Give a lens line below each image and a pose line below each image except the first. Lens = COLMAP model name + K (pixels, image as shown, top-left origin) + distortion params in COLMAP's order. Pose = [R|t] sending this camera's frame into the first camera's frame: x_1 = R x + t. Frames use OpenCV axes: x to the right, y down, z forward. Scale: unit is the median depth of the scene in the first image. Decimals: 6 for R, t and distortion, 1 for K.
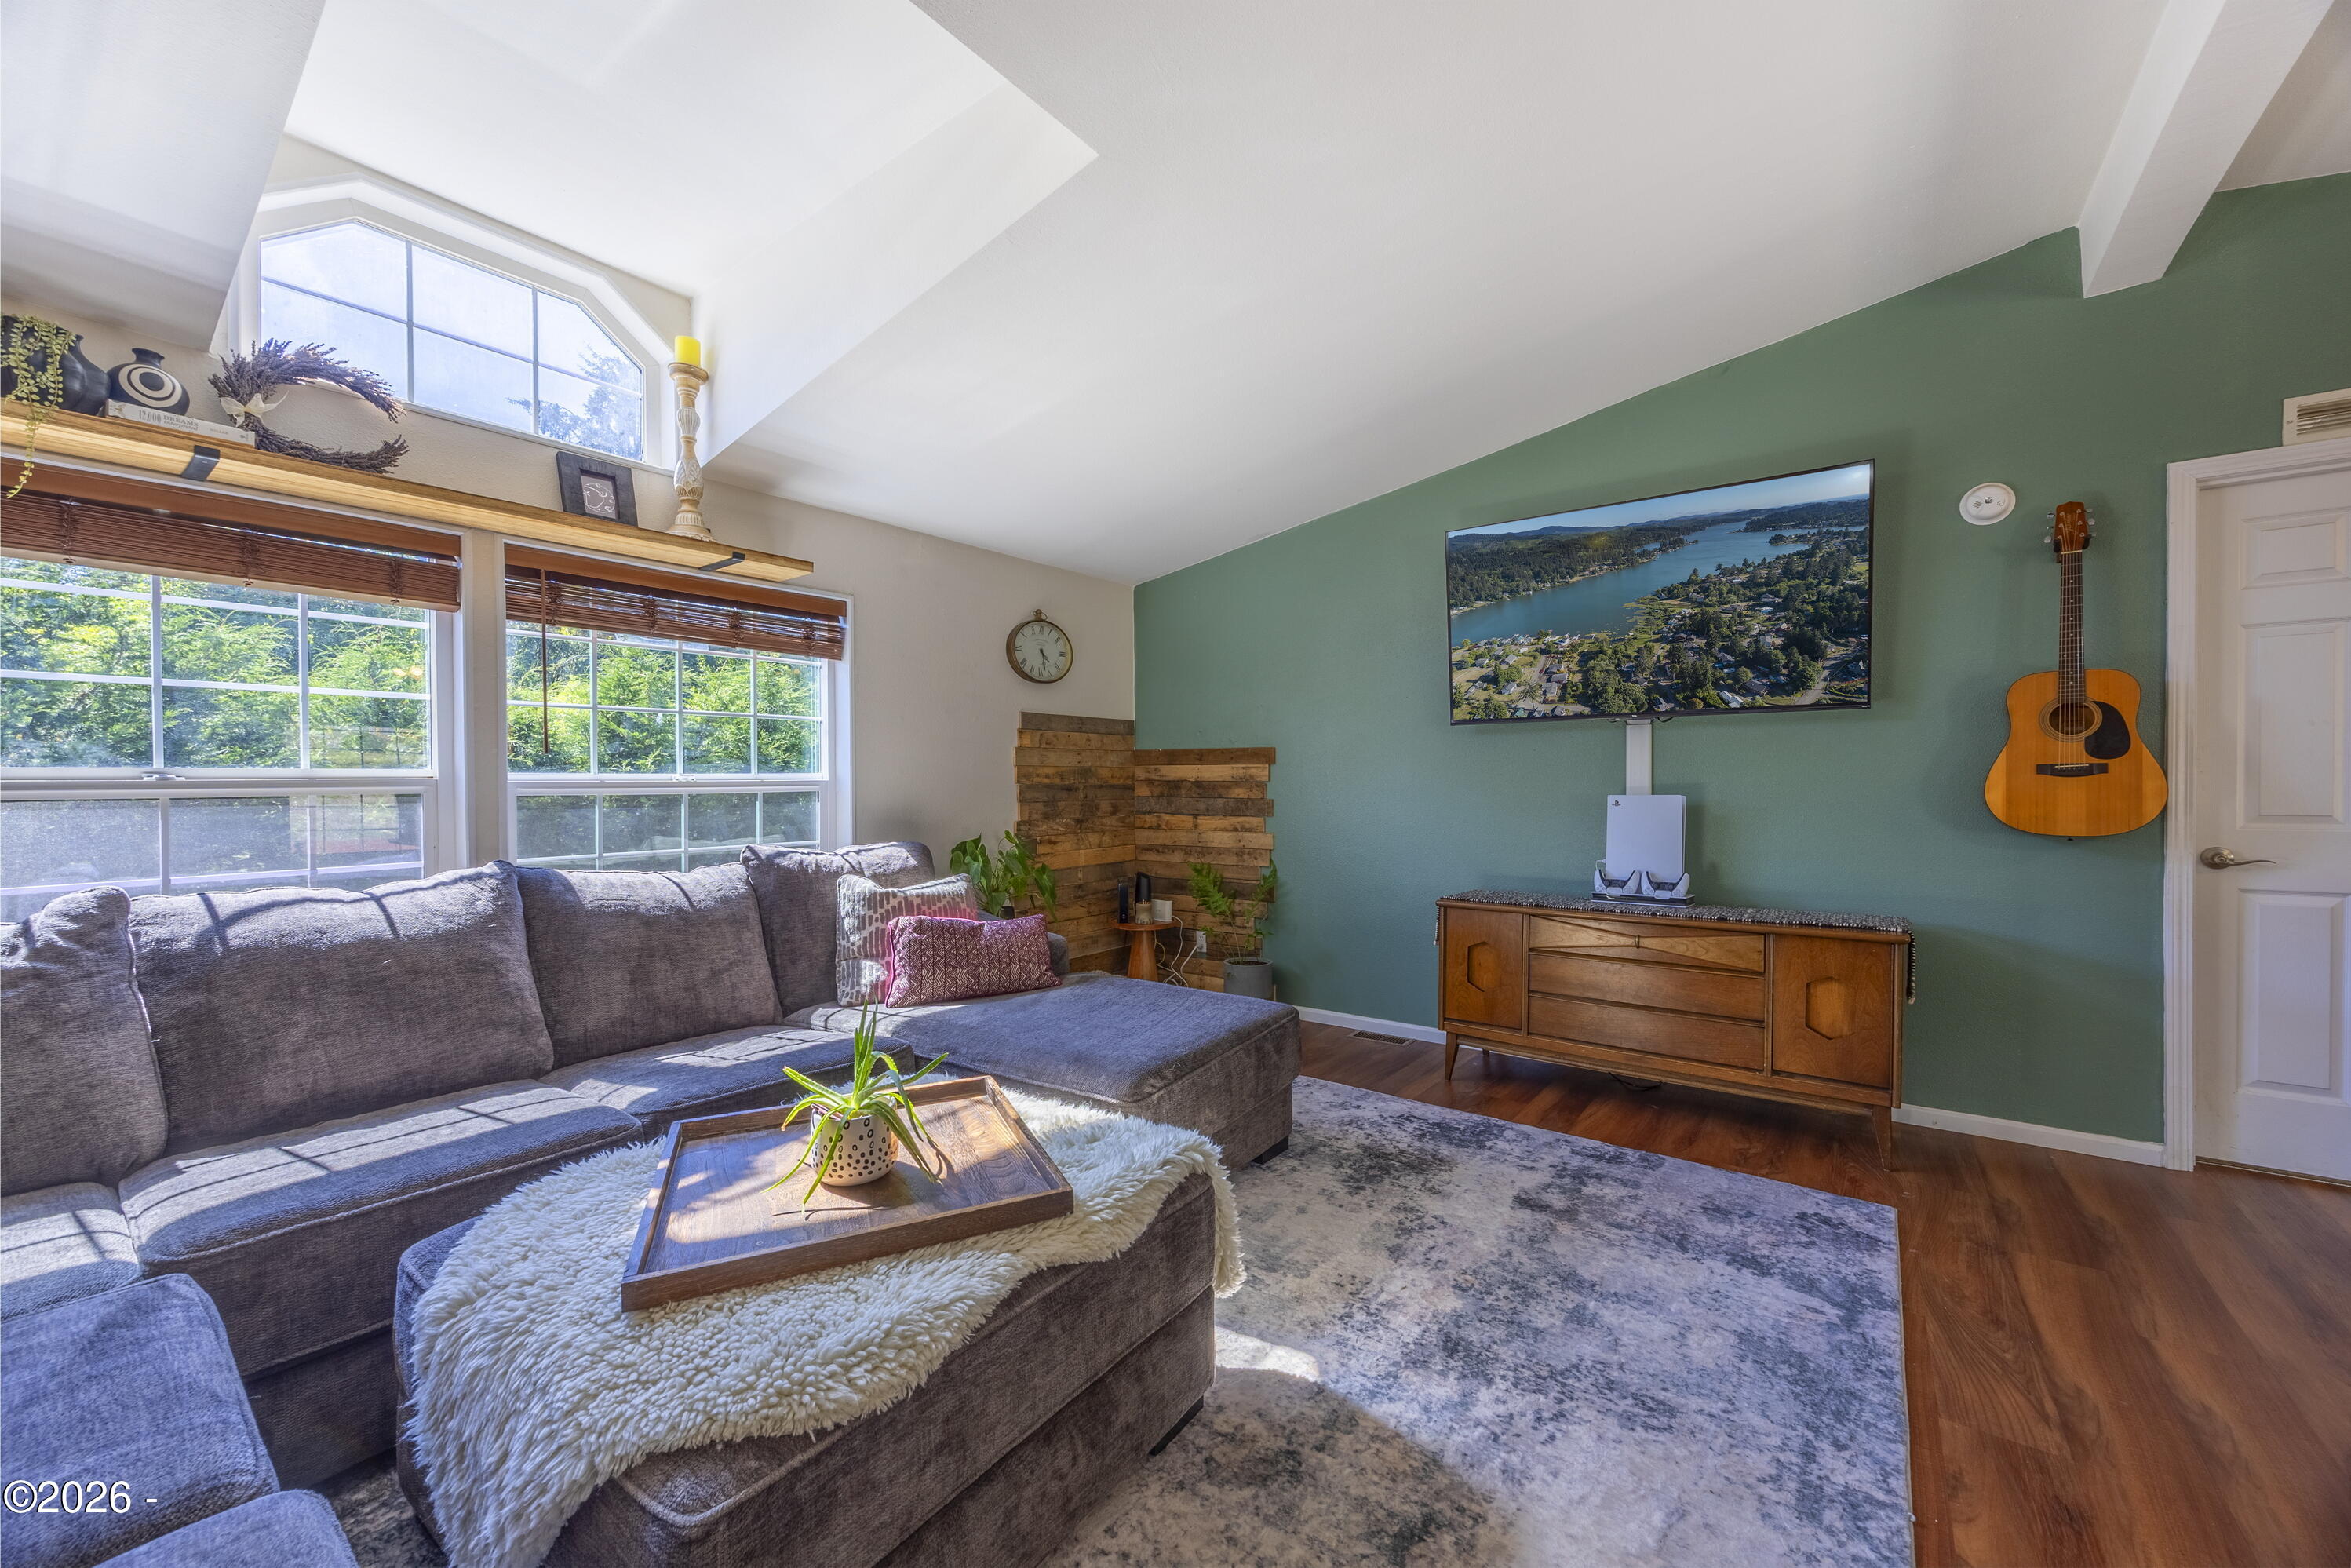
lens RADIAL K [[887.8, 0, 1180.1], [0, 887.8, 799.4], [0, 0, 1]] dist [-0.001679, -0.000131]
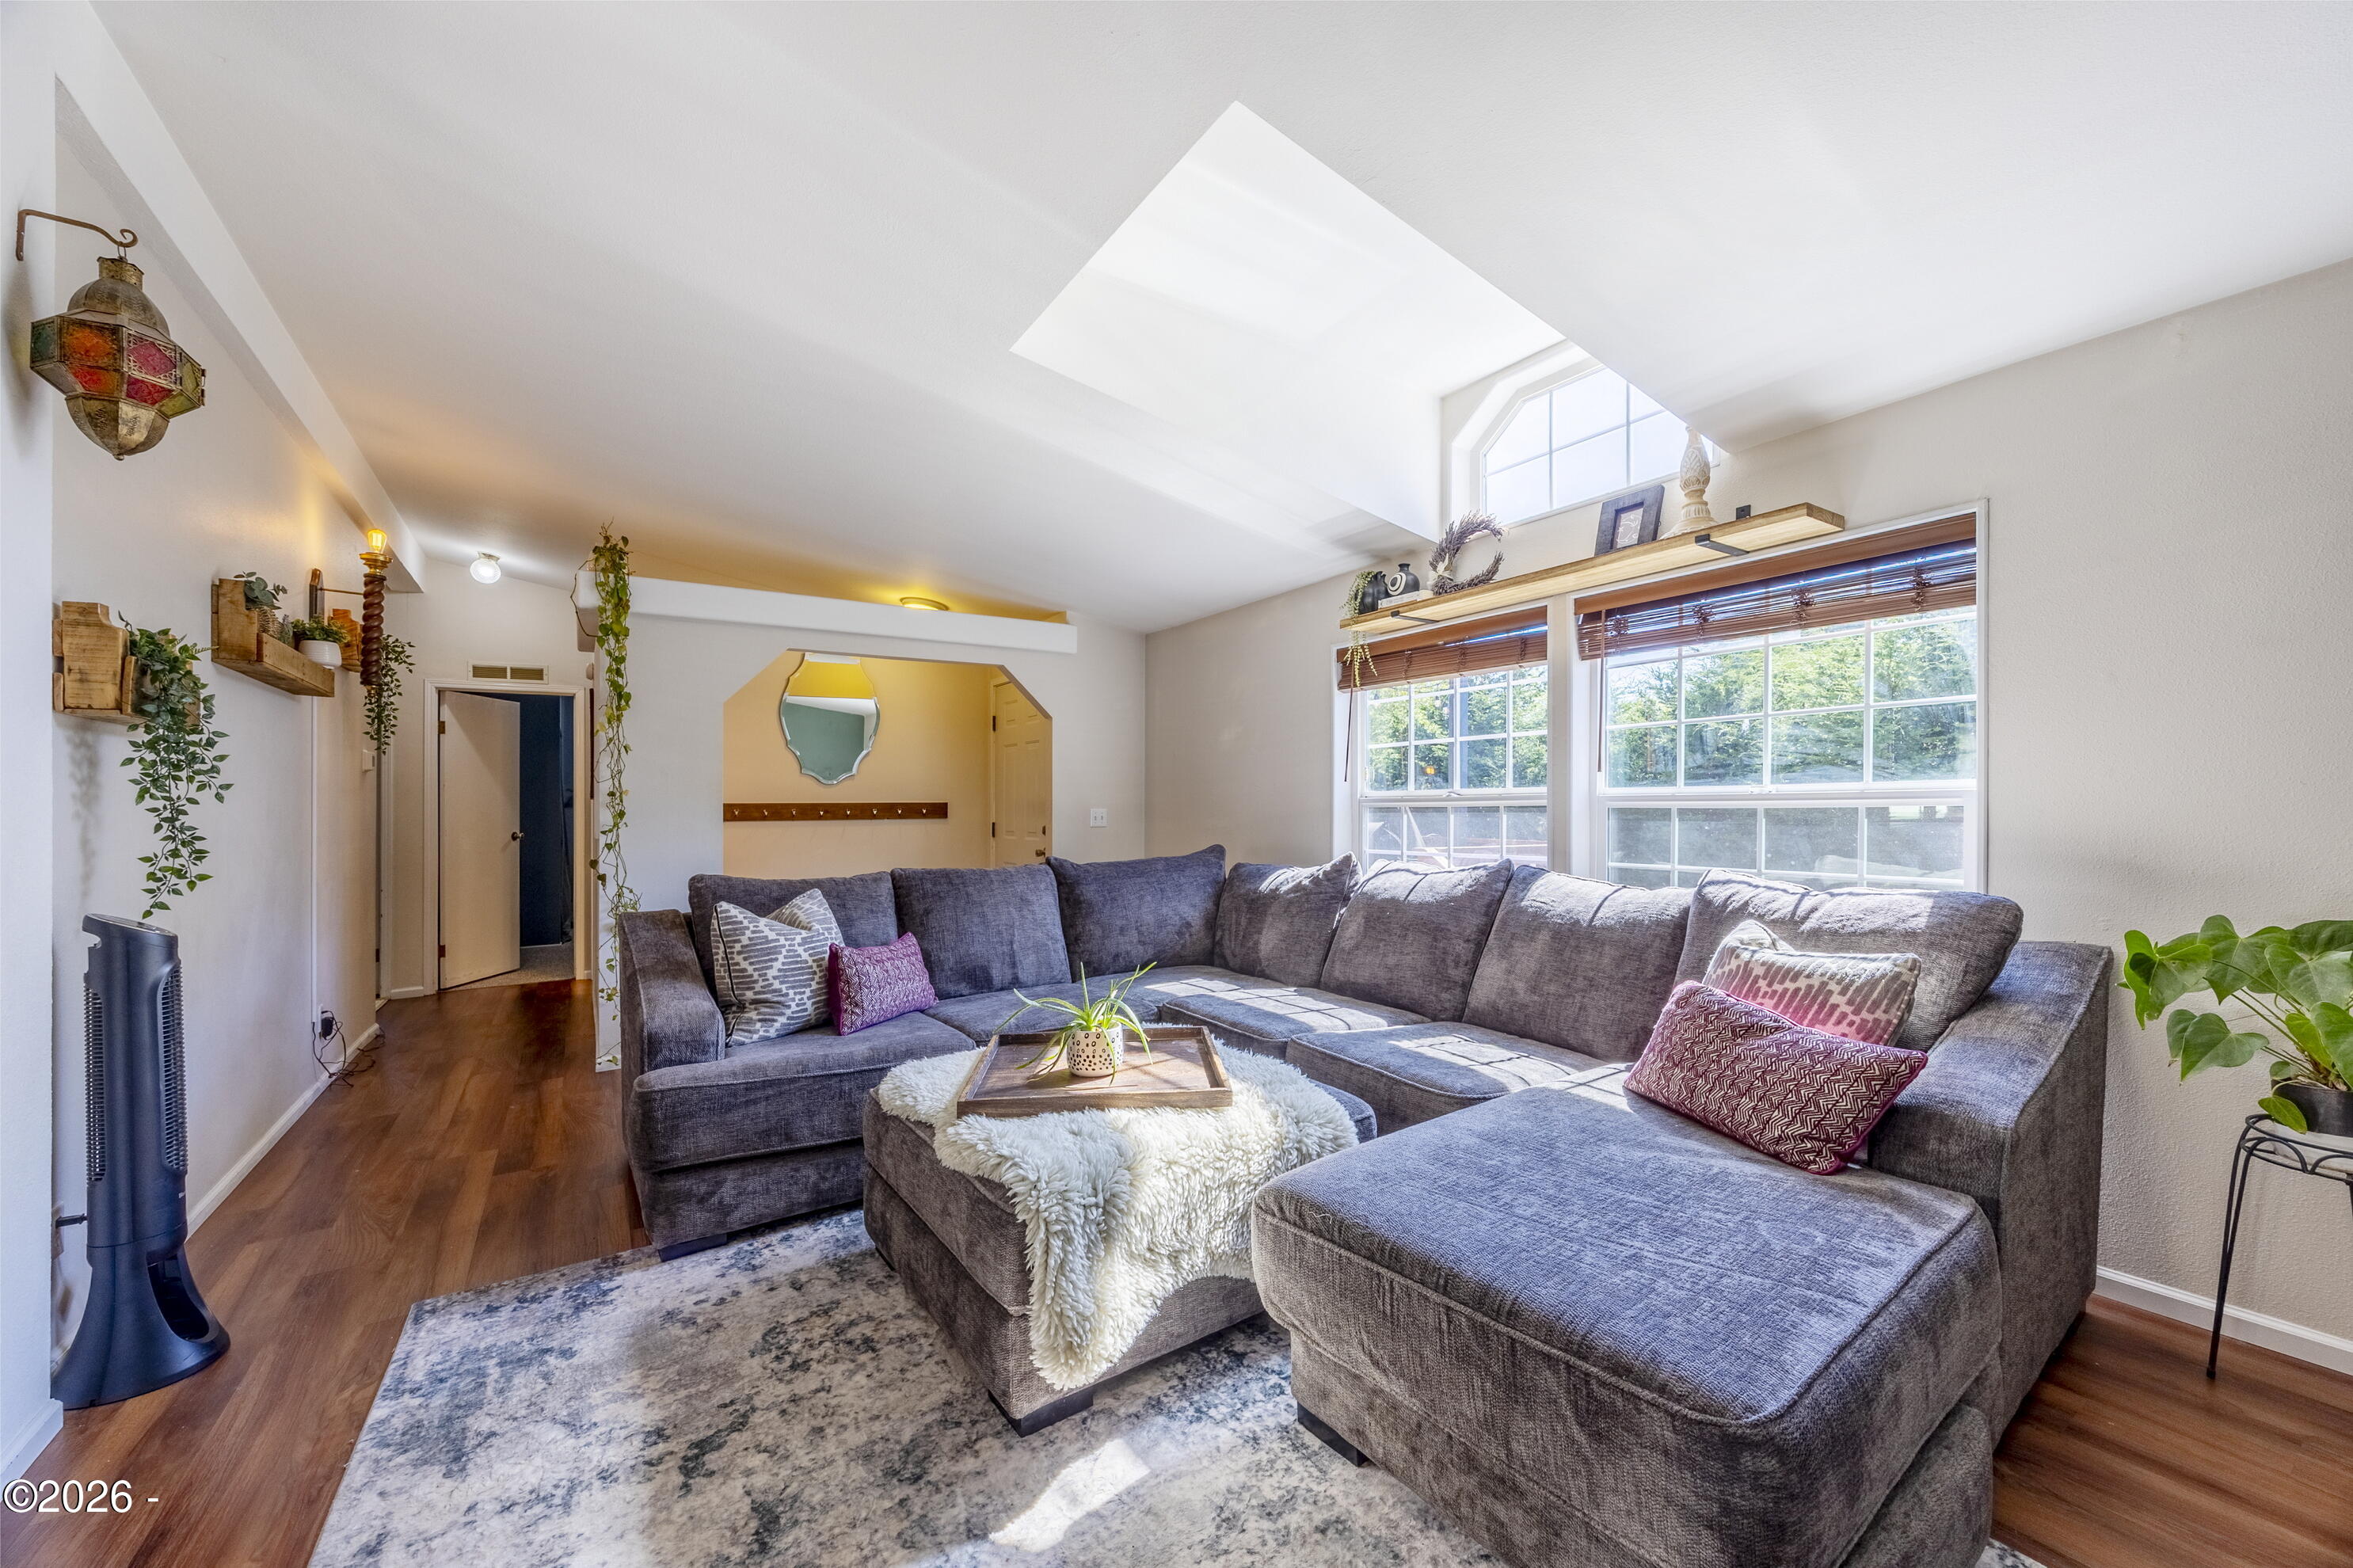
lens RADIAL K [[877.6, 0, 1198.2], [0, 877.6, 827.1], [0, 0, 1]] dist [-0.001154, 0.000029]
pose [[-0.331128, 0.038521, -0.942799, 0.501296], [-0.001435, 0.999145, 0.041327, -0.024752], [0.943585, 0.015038, -0.330790, 0.845336]]
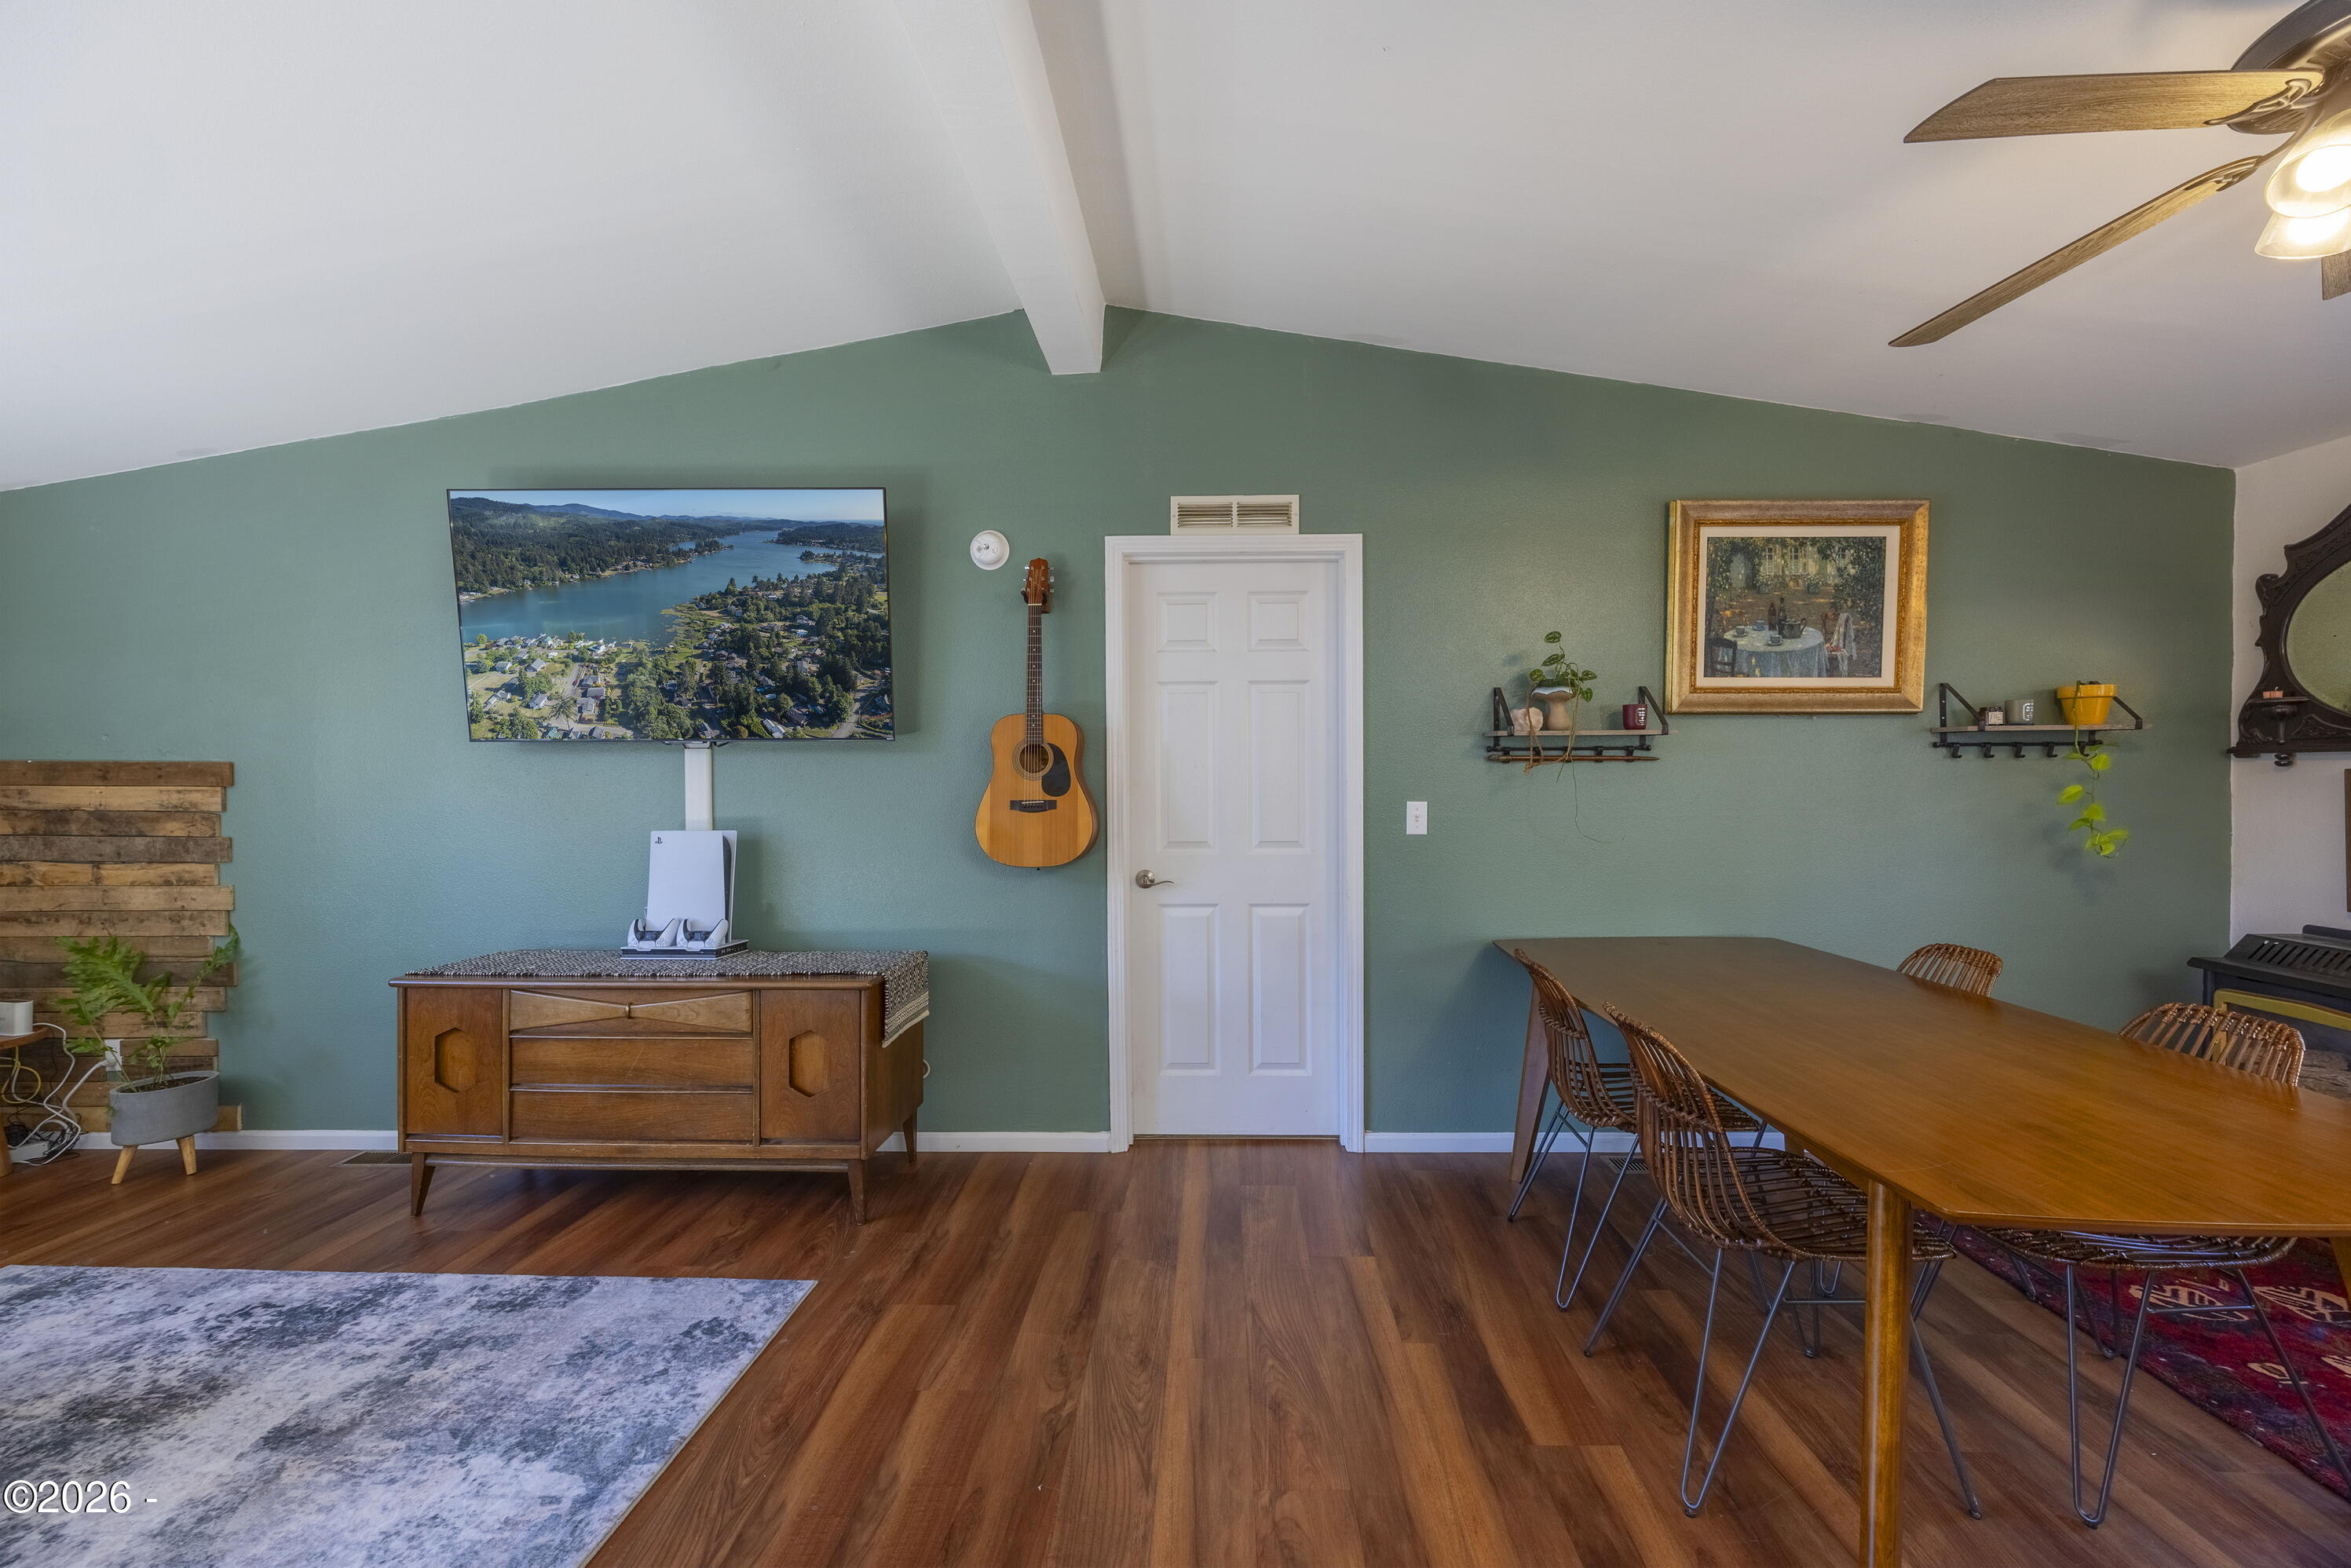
lens RADIAL K [[905.2, 0, 1200.7], [0, 905.2, 787.2], [0, 0, 1]] dist [-0.001963, -0.000237]
pose [[0.812385, -0.007992, 0.583066, 0.474100], [0.010253, 0.999947, -0.000580, -0.048004], [-0.583031, 0.006449, 0.812424, -0.018584]]
